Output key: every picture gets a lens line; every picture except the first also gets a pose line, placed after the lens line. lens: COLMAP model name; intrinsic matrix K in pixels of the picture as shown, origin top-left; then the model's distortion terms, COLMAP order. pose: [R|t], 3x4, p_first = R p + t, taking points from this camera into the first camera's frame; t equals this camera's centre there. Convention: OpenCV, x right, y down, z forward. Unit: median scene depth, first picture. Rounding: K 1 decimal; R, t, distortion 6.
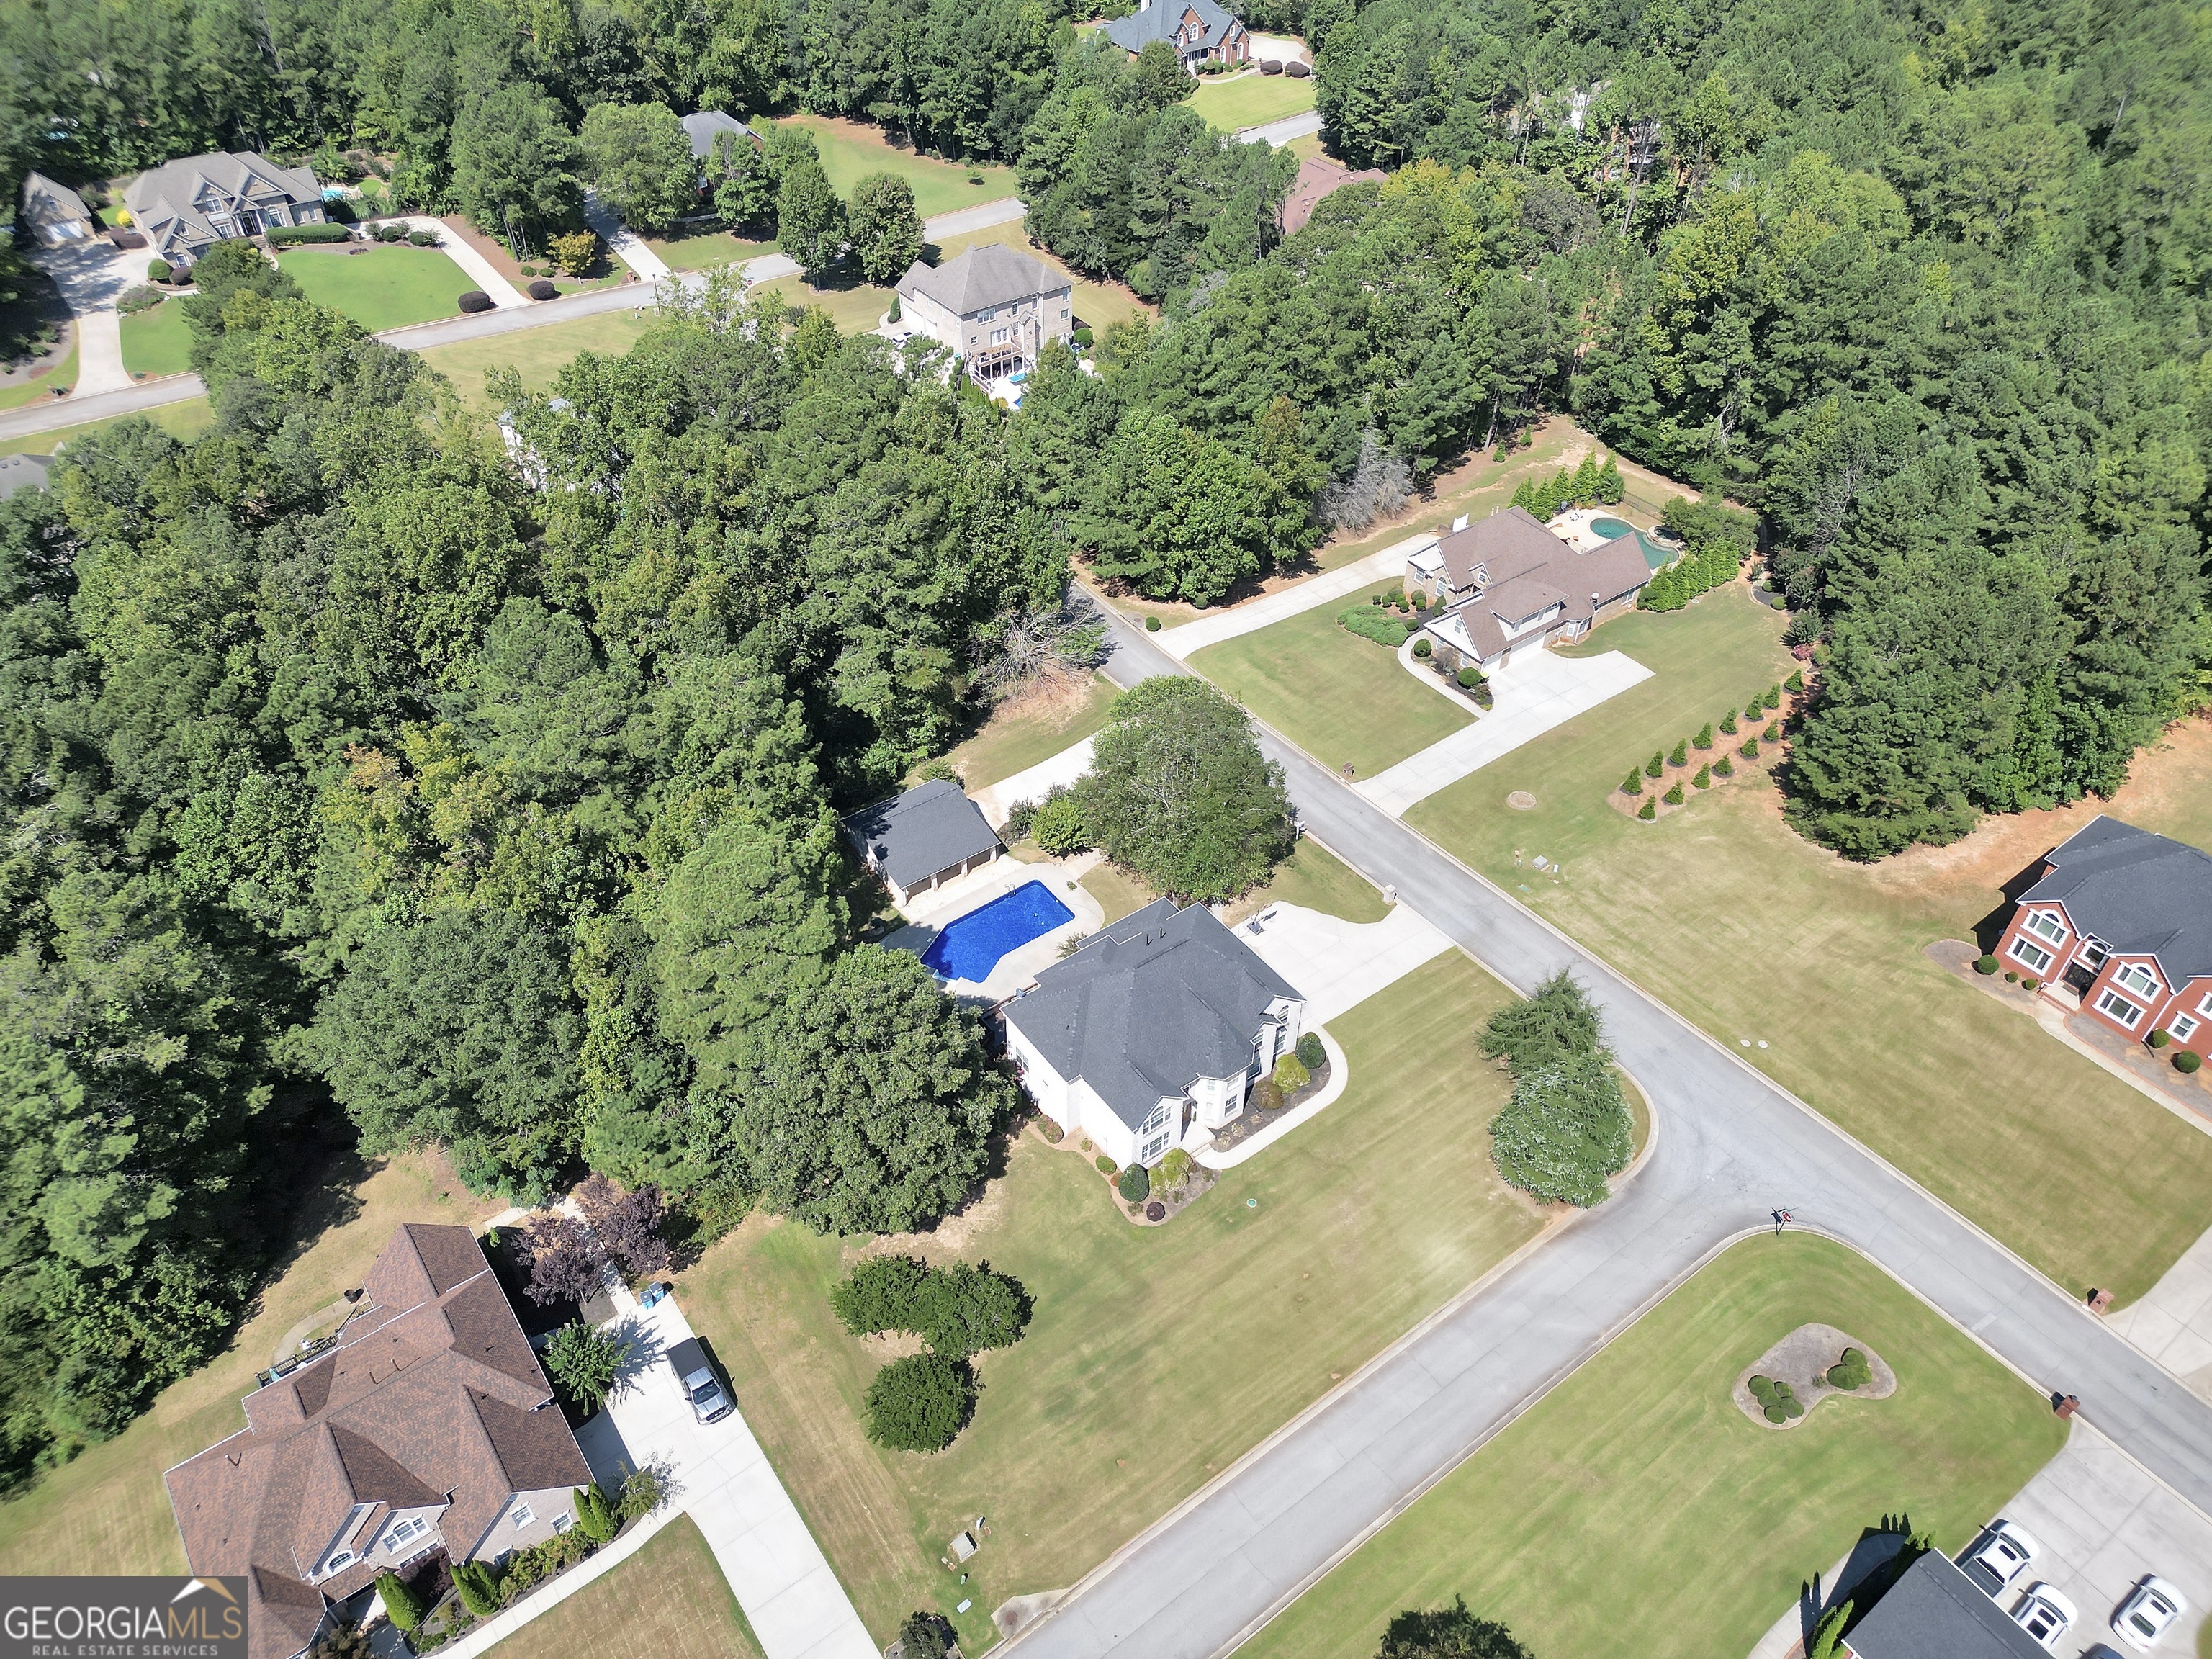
lens RADIAL K [[1532.6, 0, 1098.6], [0, 1532.6, 828.3], [0, 0, 1]] dist [0.083977, -0.083704]
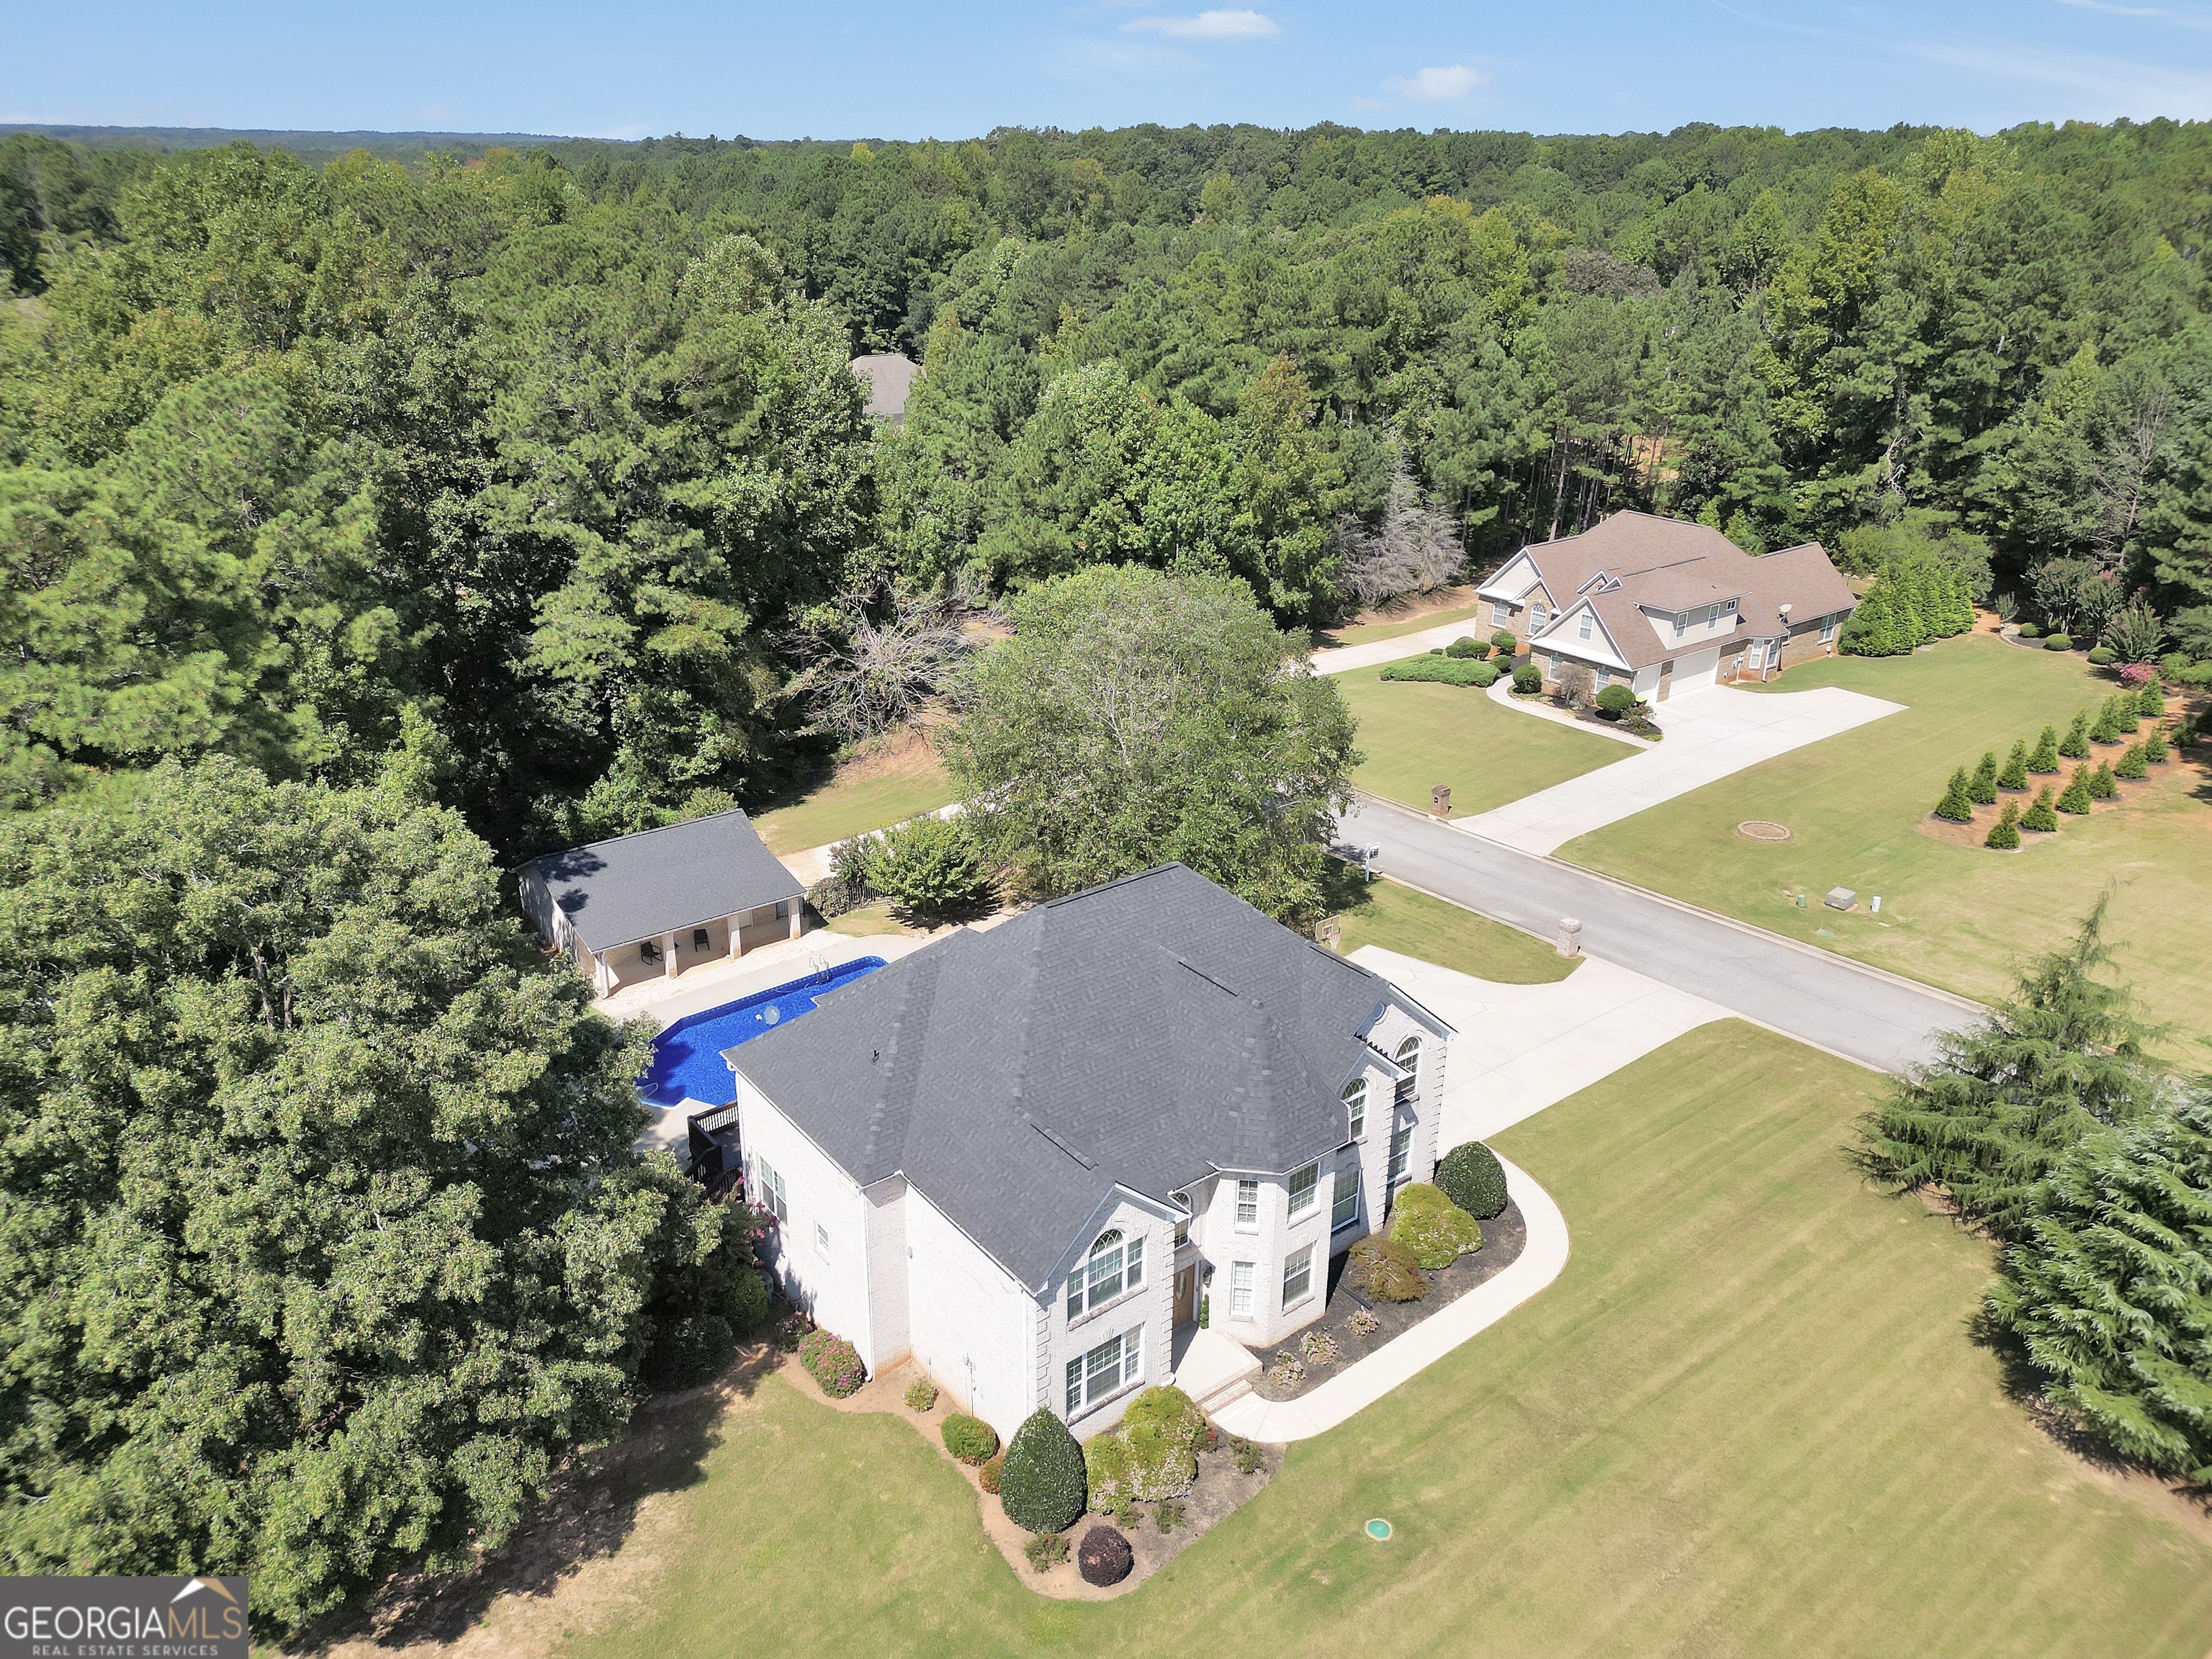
lens RADIAL K [[1555.7, 0, 1087.3], [0, 1555.7, 828.6], [0, 0, 1]] dist [0.087410, -0.119507]
pose [[0.999745, -0.005206, 0.021989, 0.019313], [0.012014, 0.946634, -0.322088, 0.154582], [-0.019139, 0.322270, 0.946454, 0.455496]]
